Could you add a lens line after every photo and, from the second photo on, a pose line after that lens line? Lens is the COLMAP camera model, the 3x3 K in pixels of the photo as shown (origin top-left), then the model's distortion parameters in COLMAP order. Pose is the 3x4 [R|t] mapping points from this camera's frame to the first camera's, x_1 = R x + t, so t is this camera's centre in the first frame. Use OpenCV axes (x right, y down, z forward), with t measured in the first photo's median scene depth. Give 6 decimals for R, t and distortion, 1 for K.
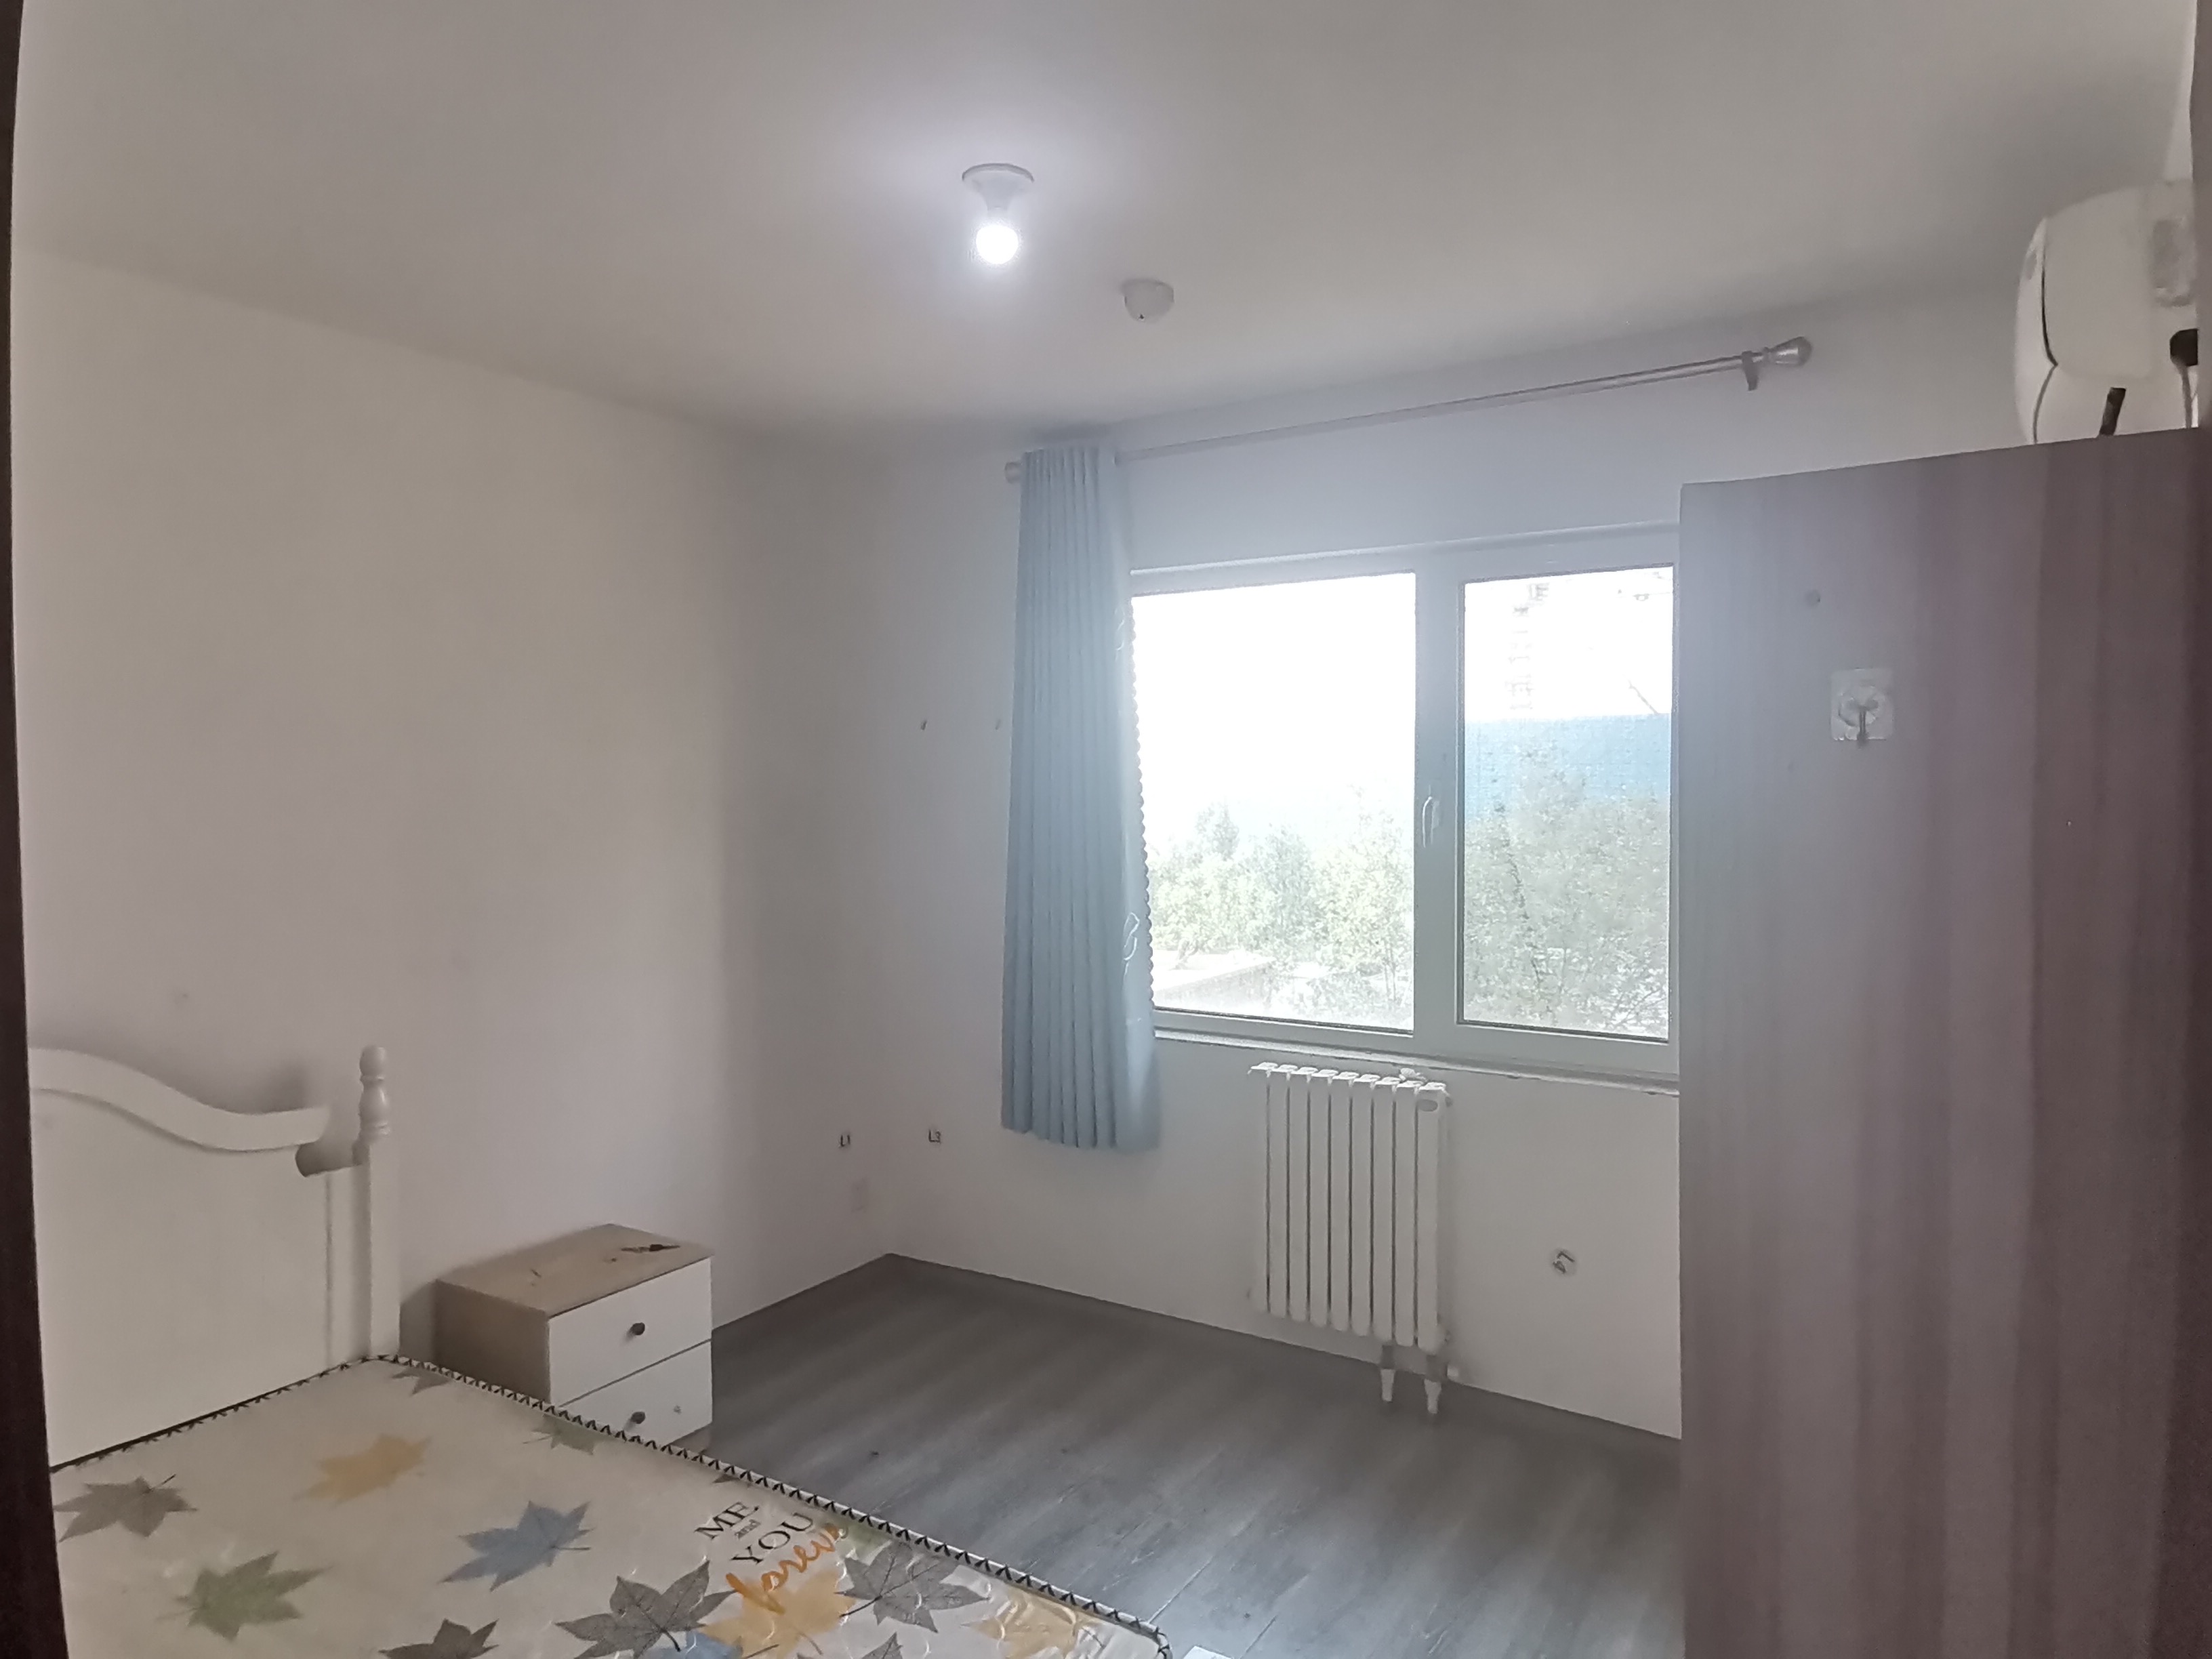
lens RADIAL K [[1490.4, 0, 1112.6], [0, 1490.4, 832.5], [0, 0, 1]] dist [0.032720, -0.008152]
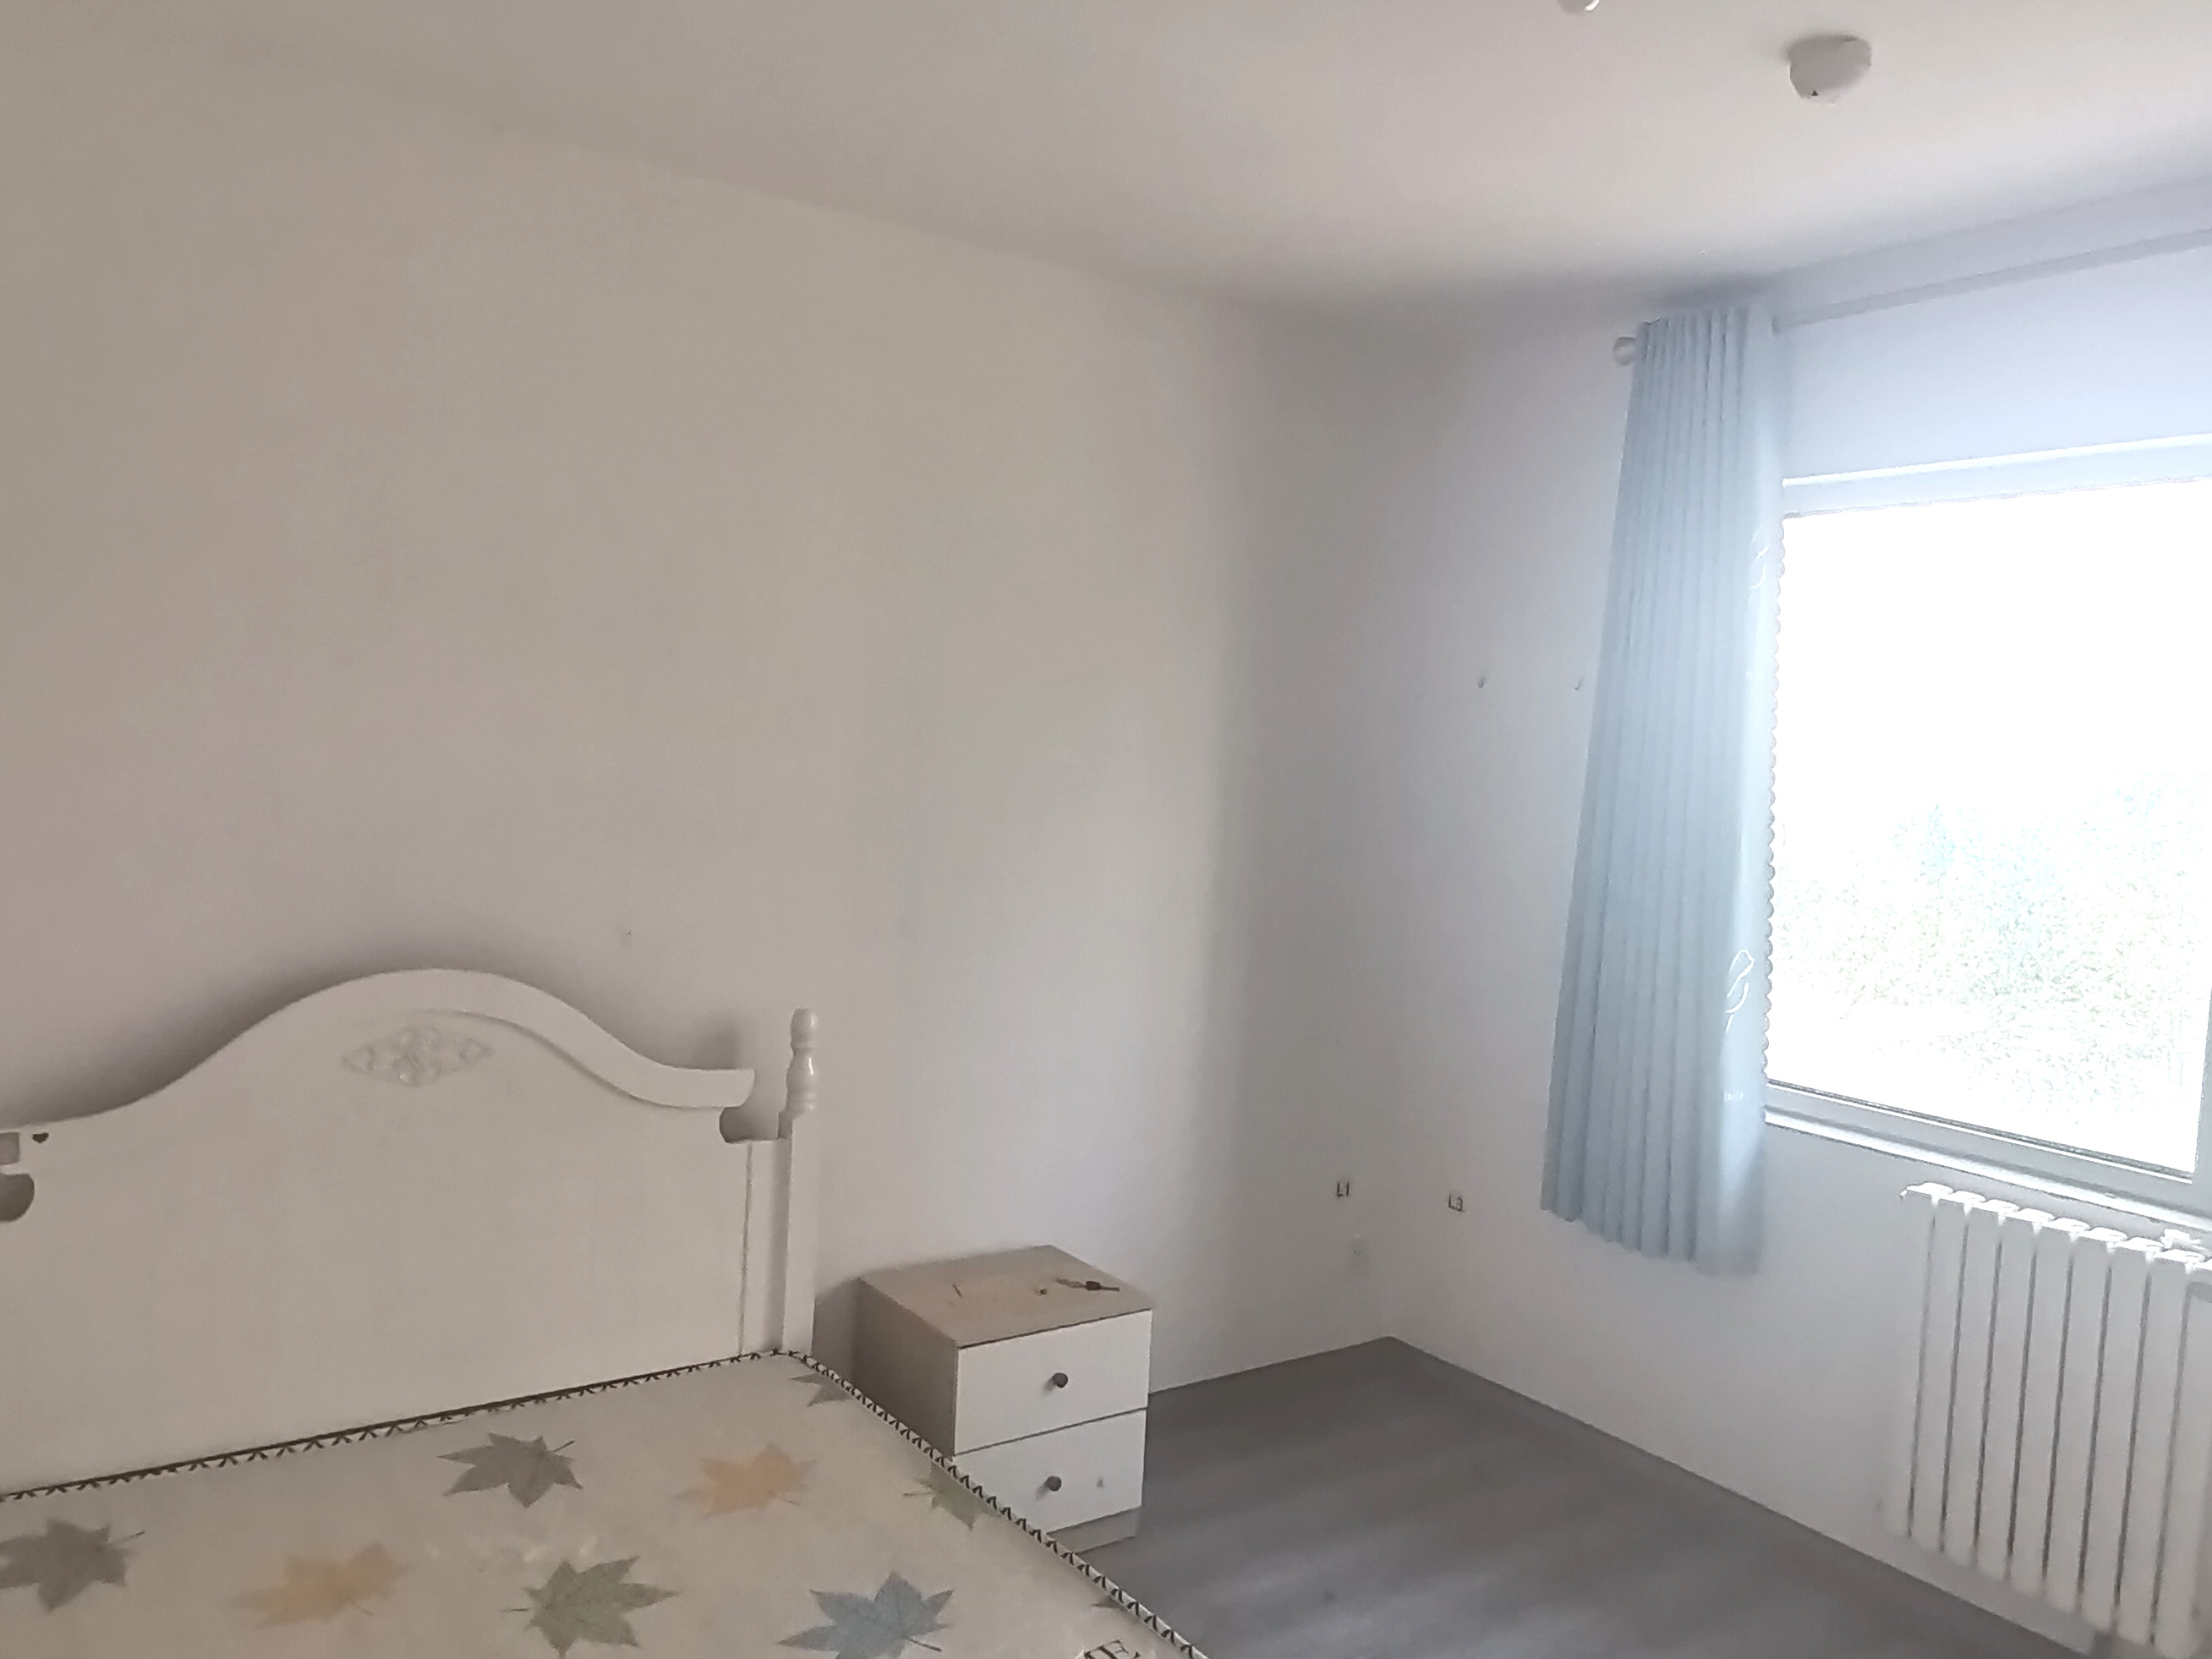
lens RADIAL K [[1595.6, 0, 1100.0], [0, 1595.6, 839.7], [0, 0, 1]] dist [0.044505, -0.026281]
pose [[0.913885, 0.077868, -0.398436, 0.039162], [-0.071594, 0.996964, 0.030627, -0.001390], [0.399611, 0.000536, 0.916685, 0.174731]]
